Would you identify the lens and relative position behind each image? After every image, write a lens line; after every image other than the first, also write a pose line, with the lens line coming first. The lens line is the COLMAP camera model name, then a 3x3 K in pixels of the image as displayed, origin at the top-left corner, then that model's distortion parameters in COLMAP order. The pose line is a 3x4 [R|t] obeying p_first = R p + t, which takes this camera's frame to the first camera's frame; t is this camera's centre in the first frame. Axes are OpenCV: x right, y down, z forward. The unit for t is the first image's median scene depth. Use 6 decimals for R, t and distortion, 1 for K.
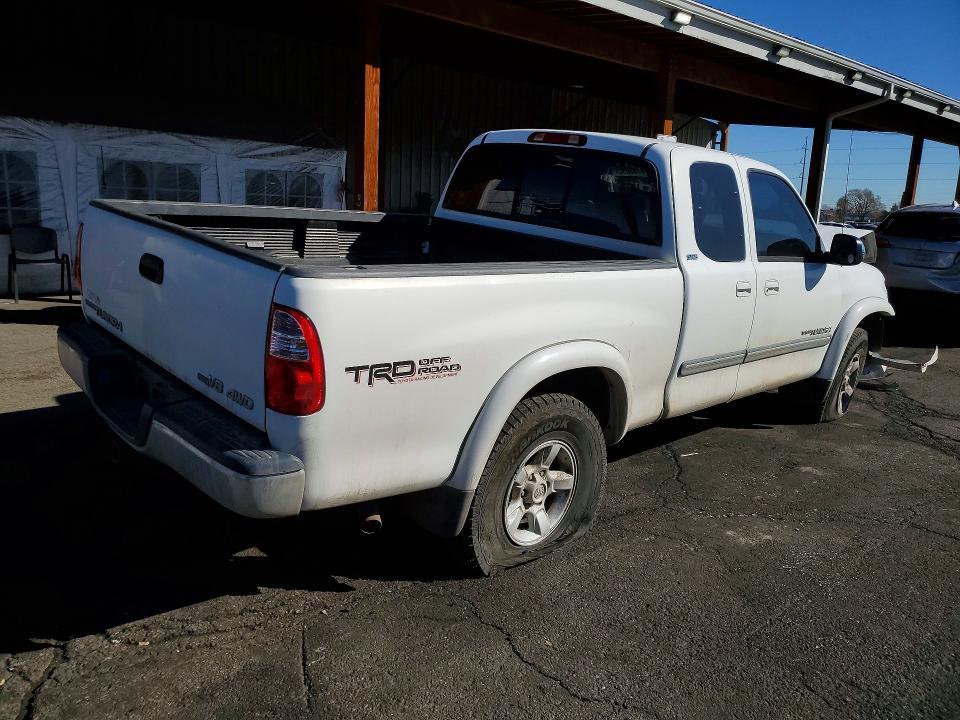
lens RADIAL K [[740.6, 0, 437.5], [0, 740.6, 353.3], [0, 0, 1]] dist [0.011436, 0.000431]
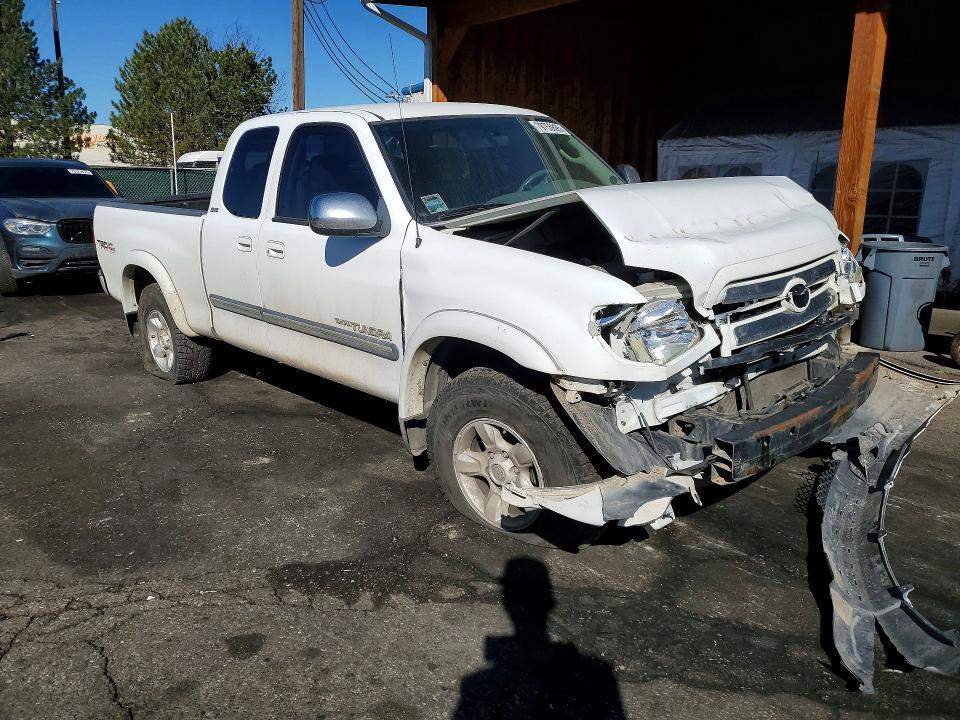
lens RADIAL K [[740.6, 0, 475.7], [0, 740.6, 362.9], [0, 0, 1]] dist [0.011436, 0.000431]
pose [[0.012869, 0.181047, -0.983390, 1.276076], [-0.211274, 0.961760, 0.174300, -0.152819], [0.977342, 0.205522, 0.050628, 1.117777]]
